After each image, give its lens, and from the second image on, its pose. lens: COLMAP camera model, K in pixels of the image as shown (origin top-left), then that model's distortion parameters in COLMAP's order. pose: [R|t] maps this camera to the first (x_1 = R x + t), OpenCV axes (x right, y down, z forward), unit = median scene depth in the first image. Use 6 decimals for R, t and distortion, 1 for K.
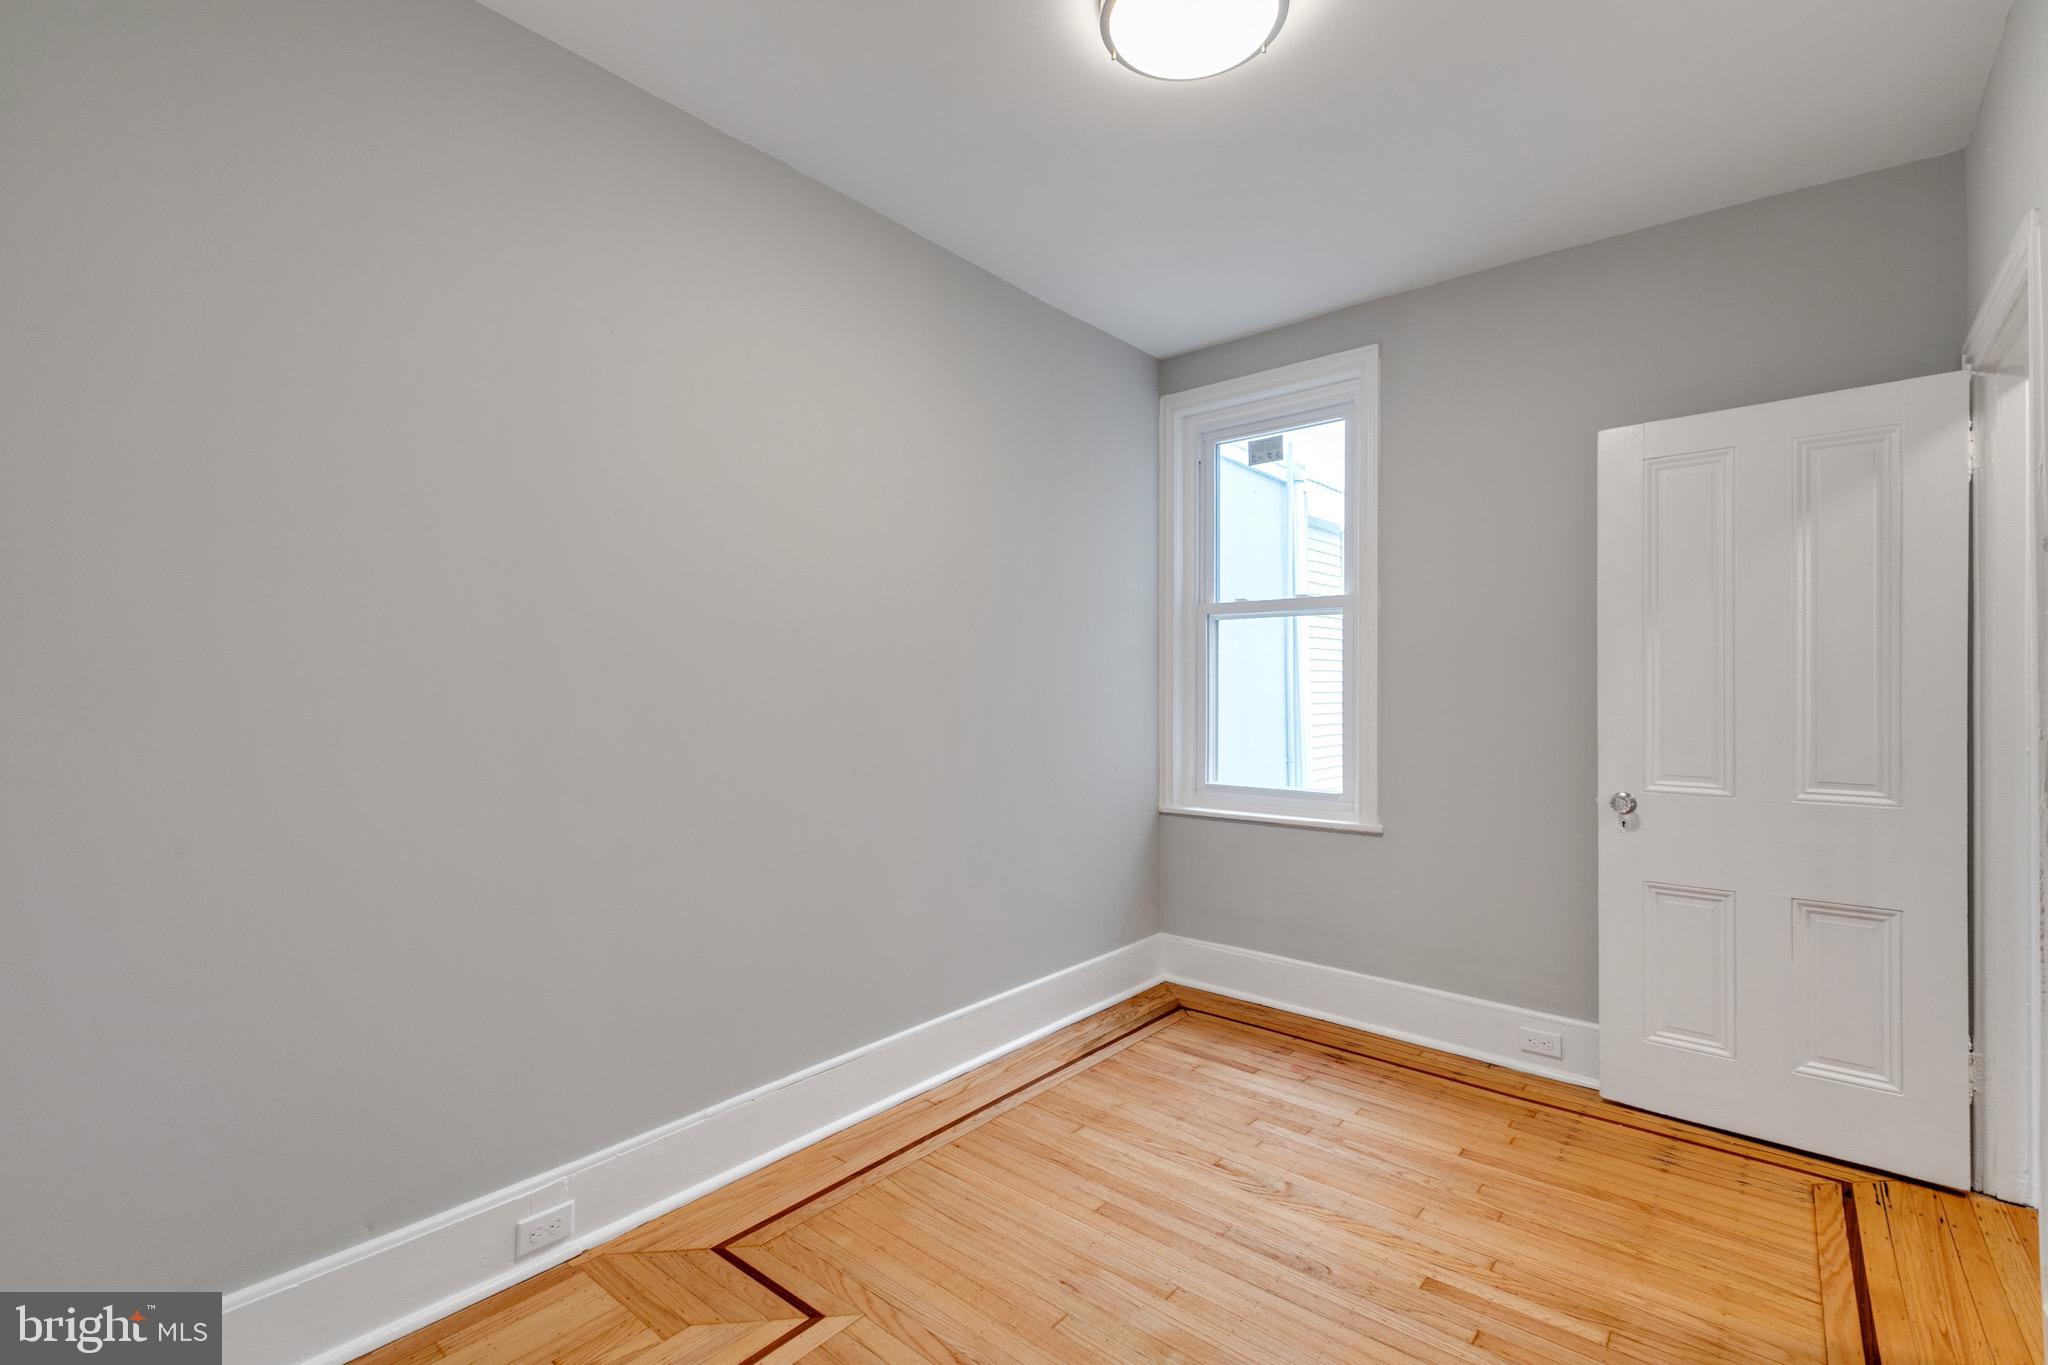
lens RADIAL K [[915.0, 0, 1016.0], [0, 915.0, 685.6], [0, 0, 1]] dist [0.002440, -0.000043]
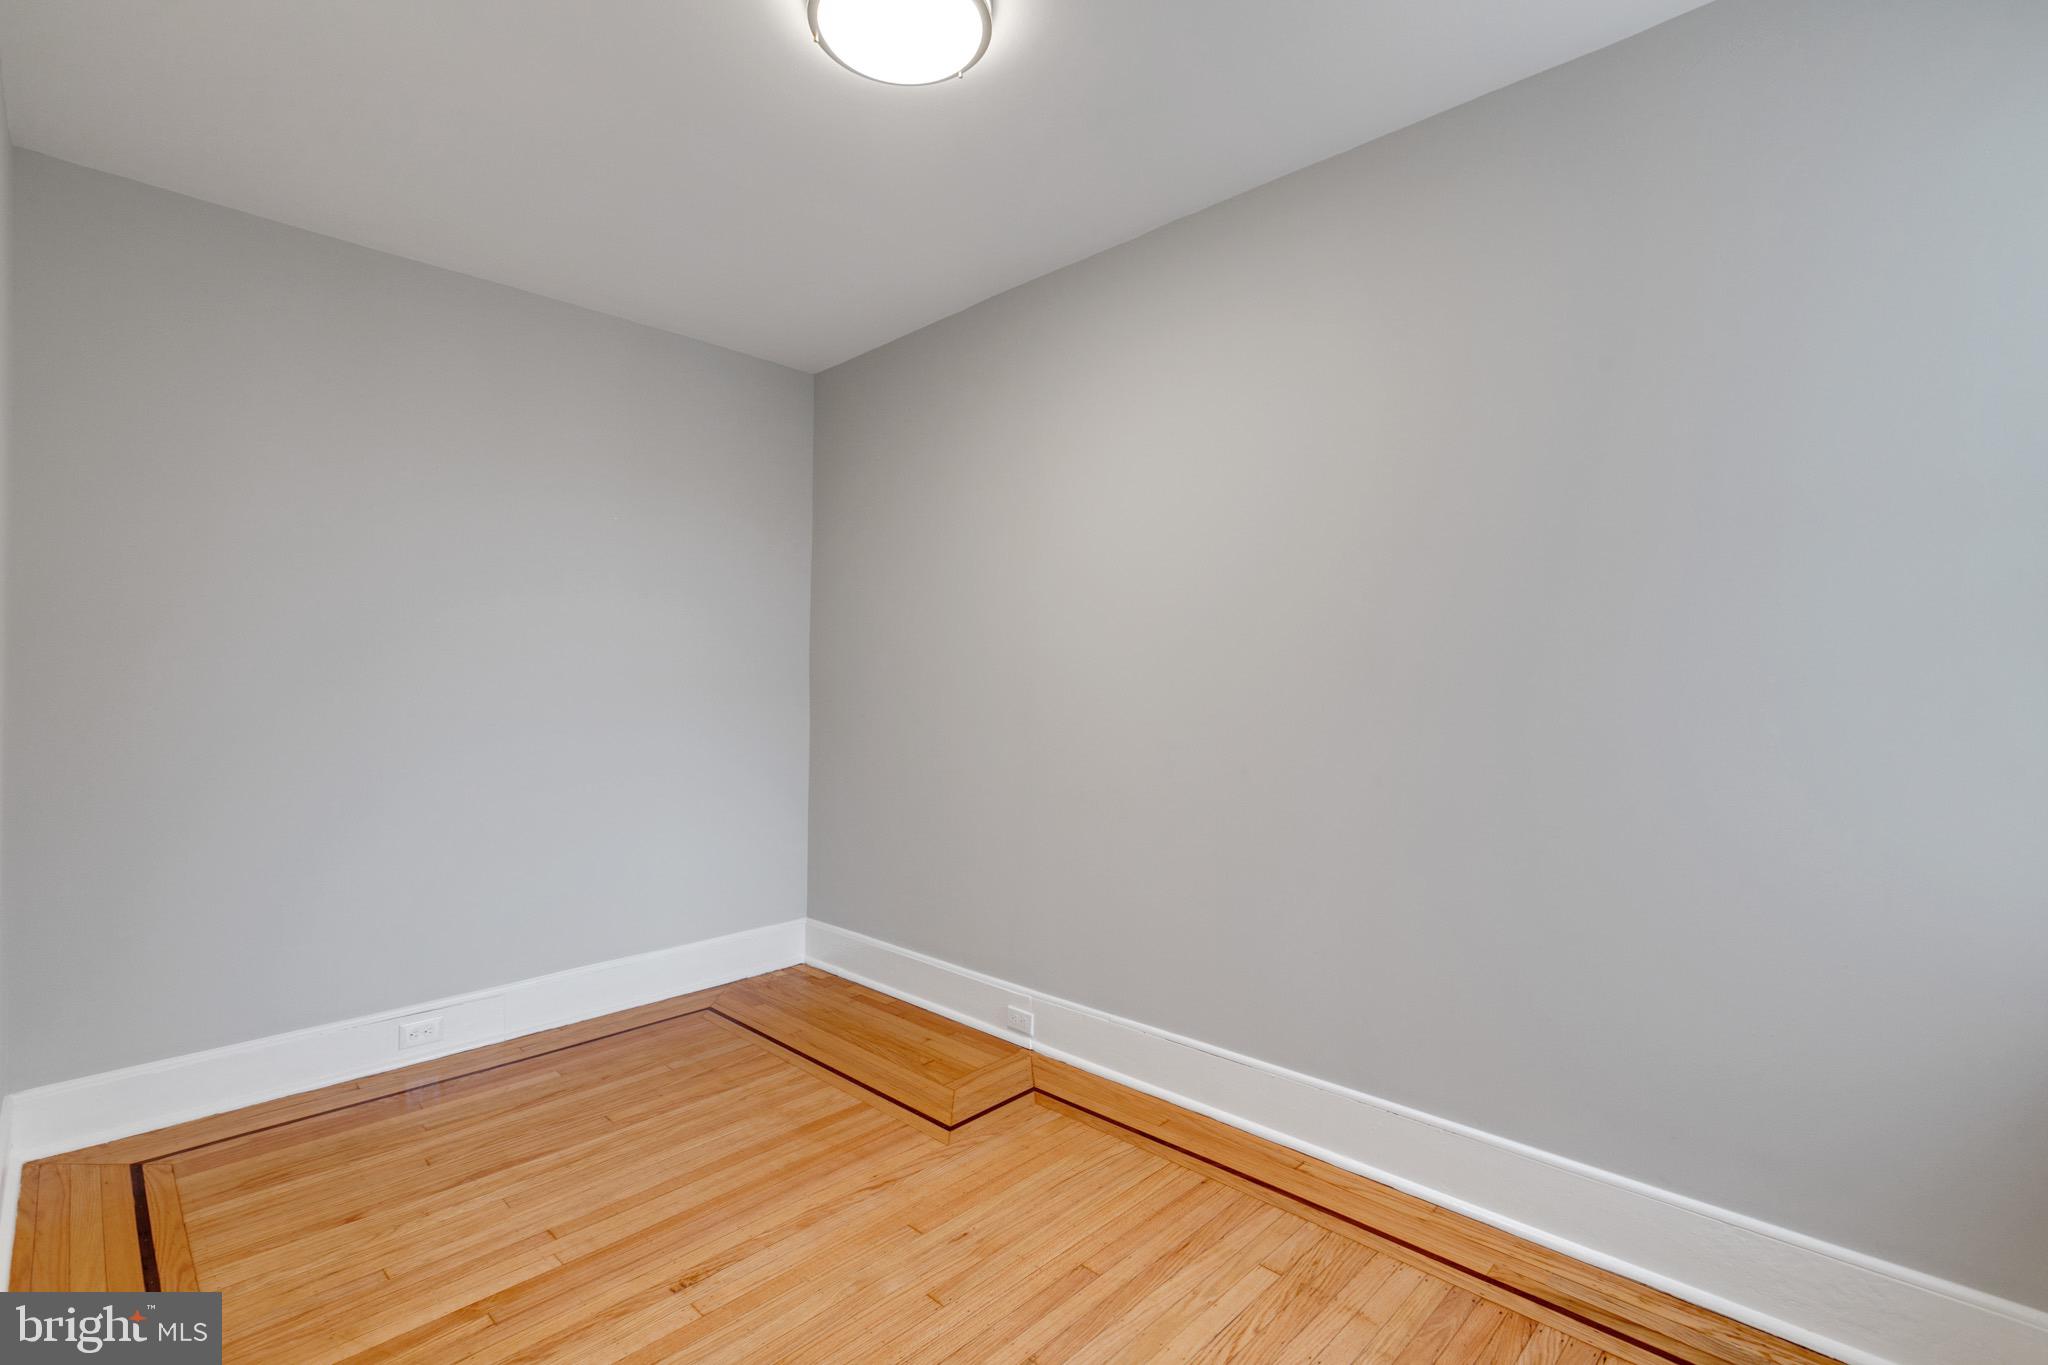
lens RADIAL K [[919.0, 0, 1019.6], [0, 919.0, 679.7], [0, 0, 1]] dist [0.001965, -0.000412]
pose [[-0.067077, -0.004008, -0.997740, 0.811325], [0.002197, 0.999989, -0.004165, -0.001809], [0.997745, -0.002472, -0.067067, 0.810896]]
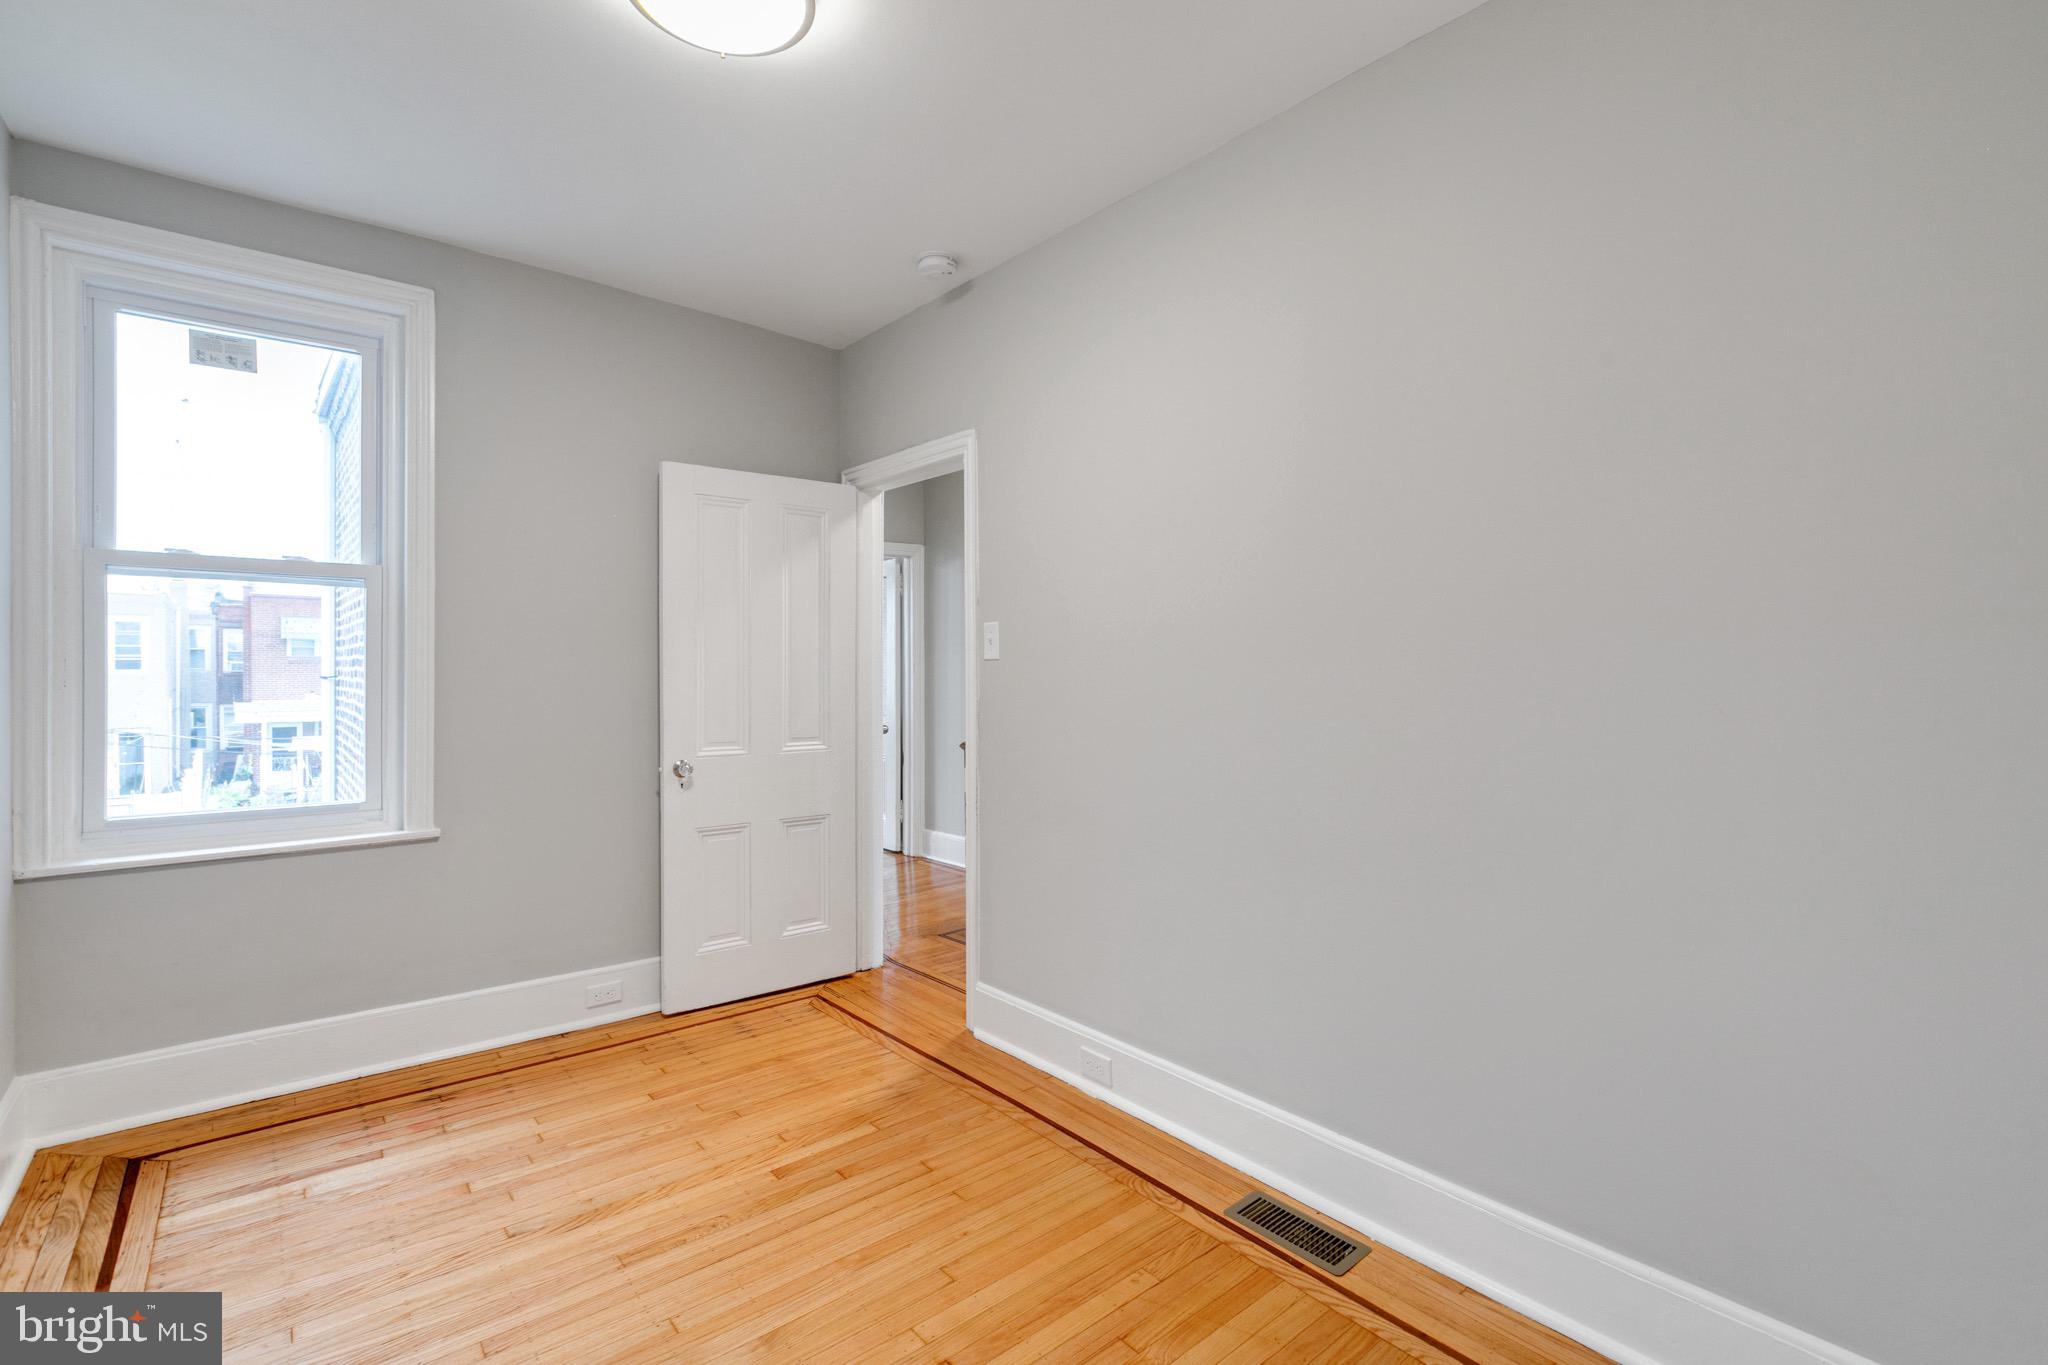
lens RADIAL K [[919.0, 0, 1019.6], [0, 919.0, 679.7], [0, 0, 1]] dist [0.001965, -0.000412]
pose [[0.169891, -0.007845, 0.985432, -0.481469], [-0.002466, 0.999962, 0.008386, -0.003163], [-0.985460, -0.003854, 0.169865, 0.345360]]
